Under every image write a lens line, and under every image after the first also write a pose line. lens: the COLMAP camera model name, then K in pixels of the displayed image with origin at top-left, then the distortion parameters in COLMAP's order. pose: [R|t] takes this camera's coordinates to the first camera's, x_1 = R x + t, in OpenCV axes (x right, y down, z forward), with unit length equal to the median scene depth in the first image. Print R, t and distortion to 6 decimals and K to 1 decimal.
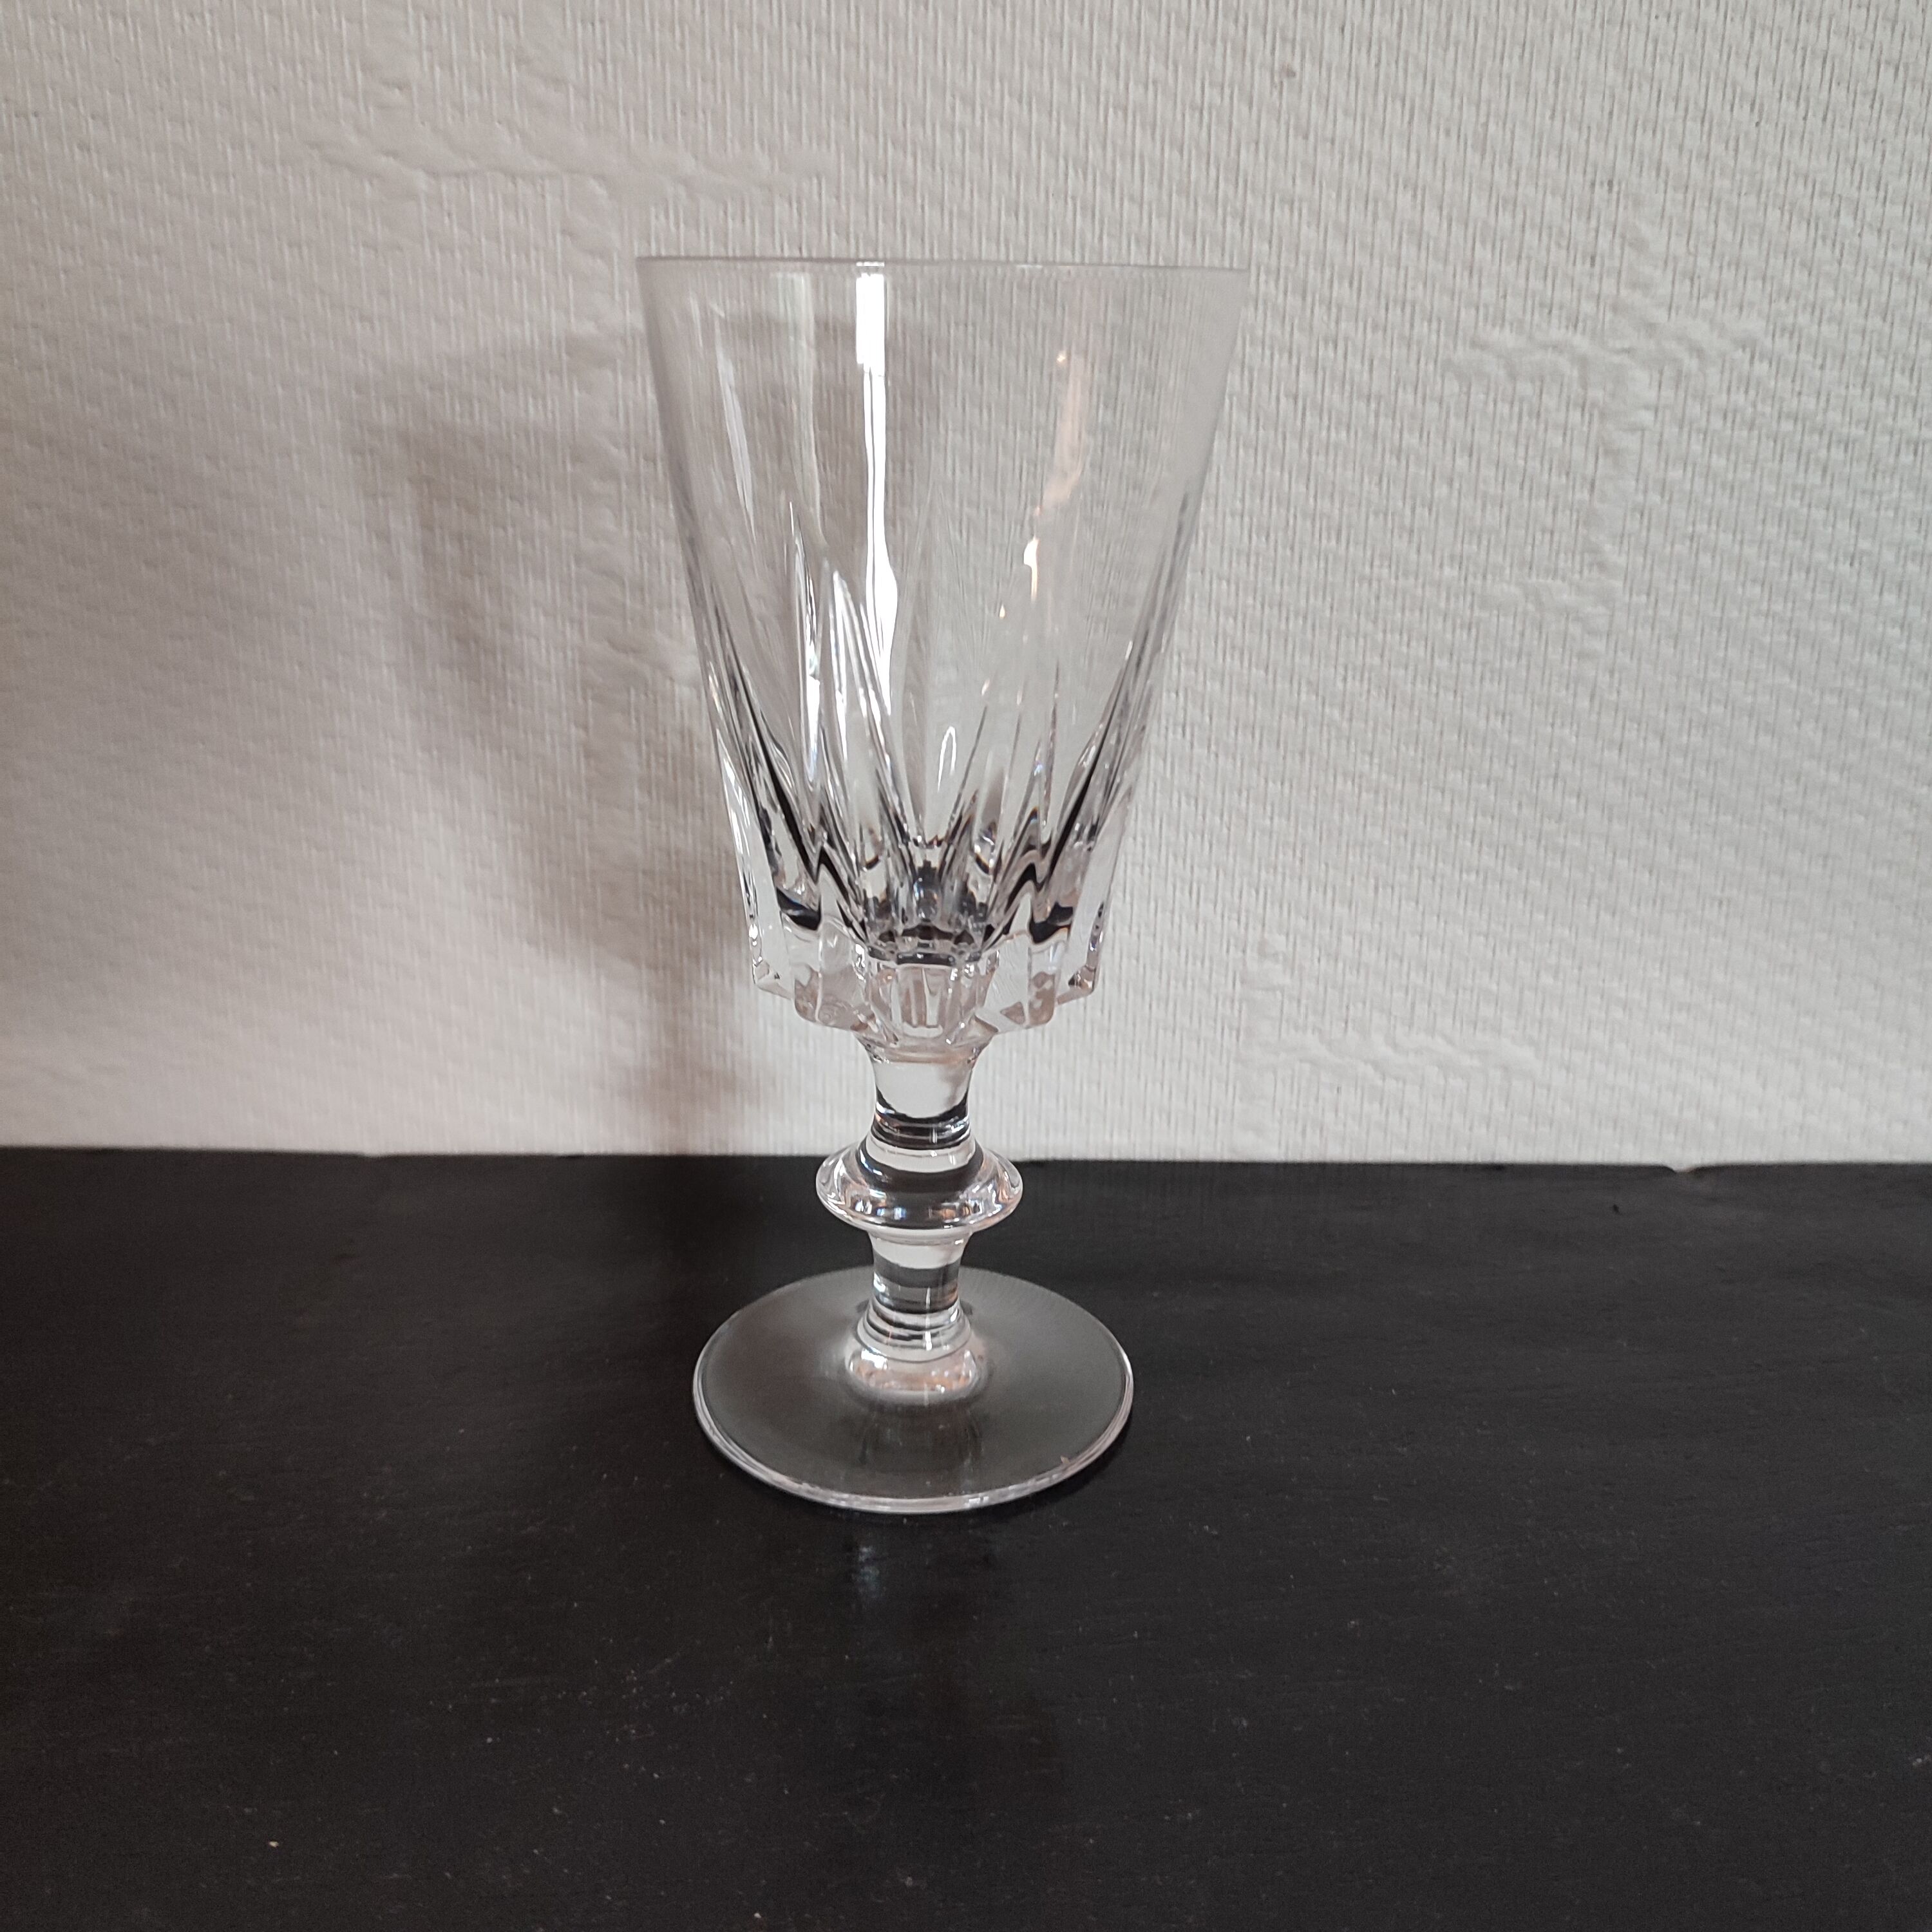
lens RADIAL K [[1867.0, 0, 969.7], [0, 1867.0, 970.3], [0, 0, 1]] dist [0.033083, -0.094220]
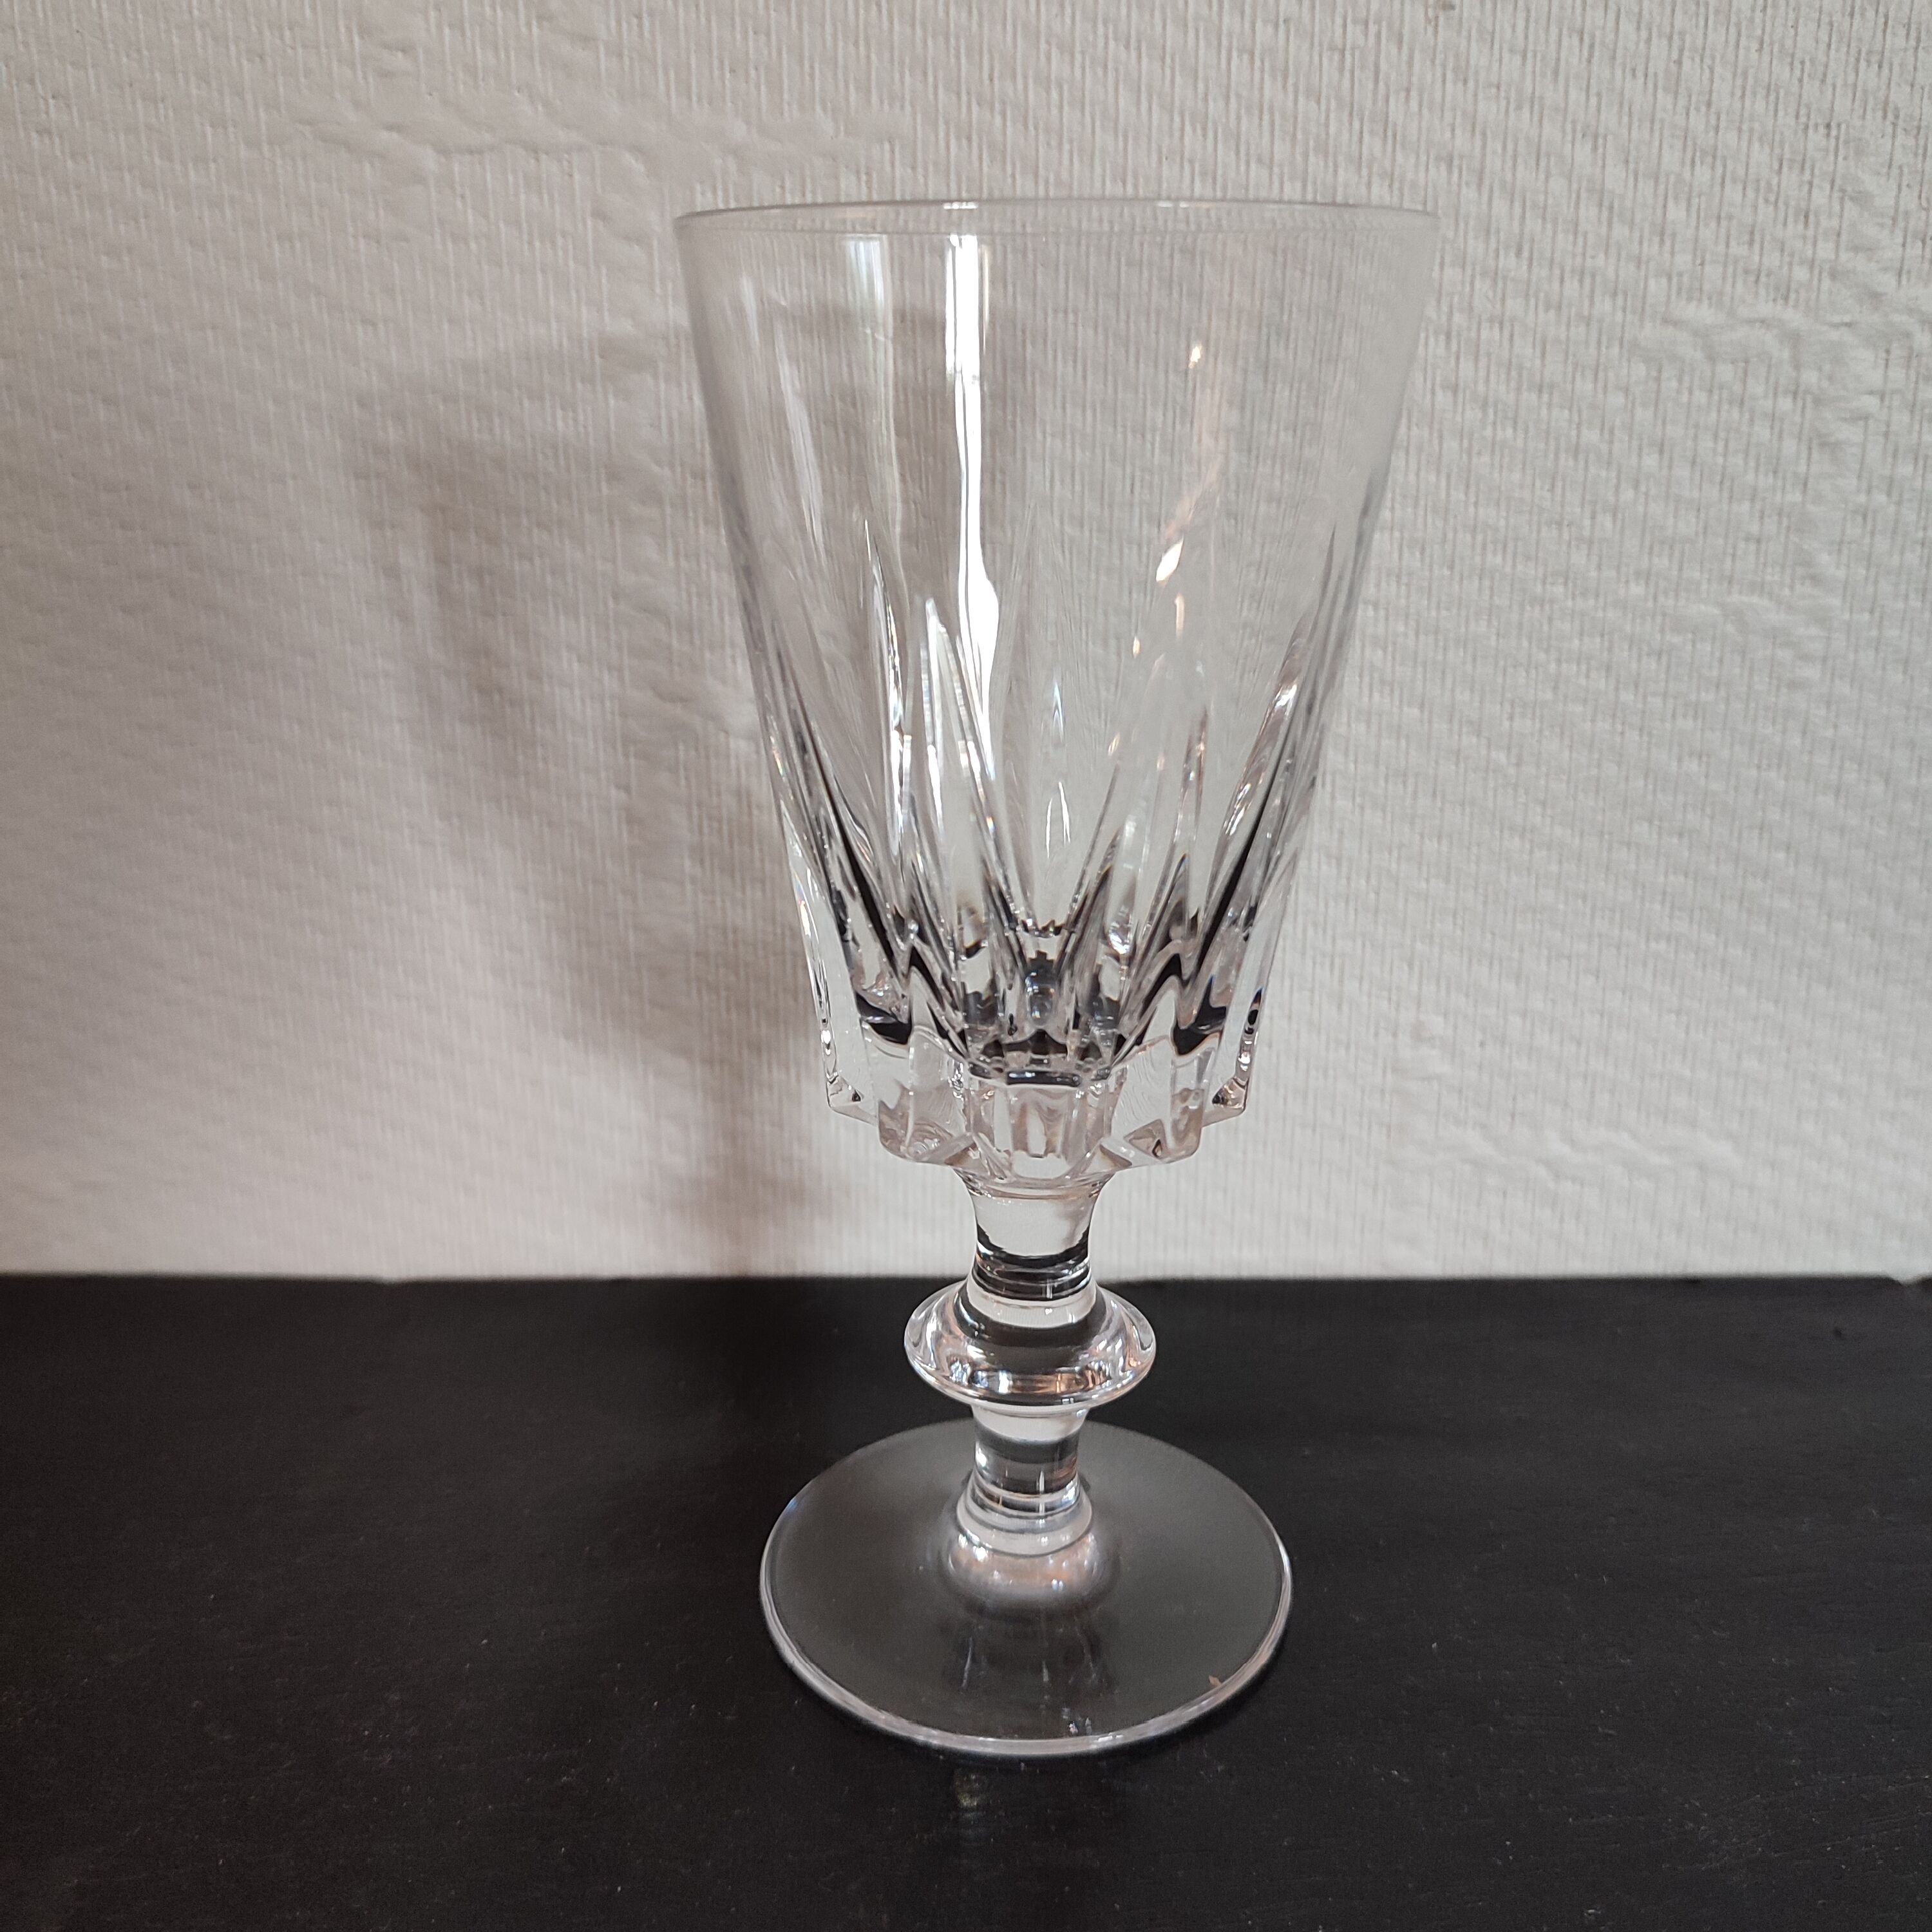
lens RADIAL K [[1867.0, 0, 969.7], [0, 1867.0, 970.3], [0, 0, 1]] dist [0.033083, -0.094220]
pose [[0.999384, -0.013533, -0.032373, -0.022011], [0.012919, 0.999734, -0.019095, -0.029593], [0.032623, 0.018665, 0.999293, 0.153480]]
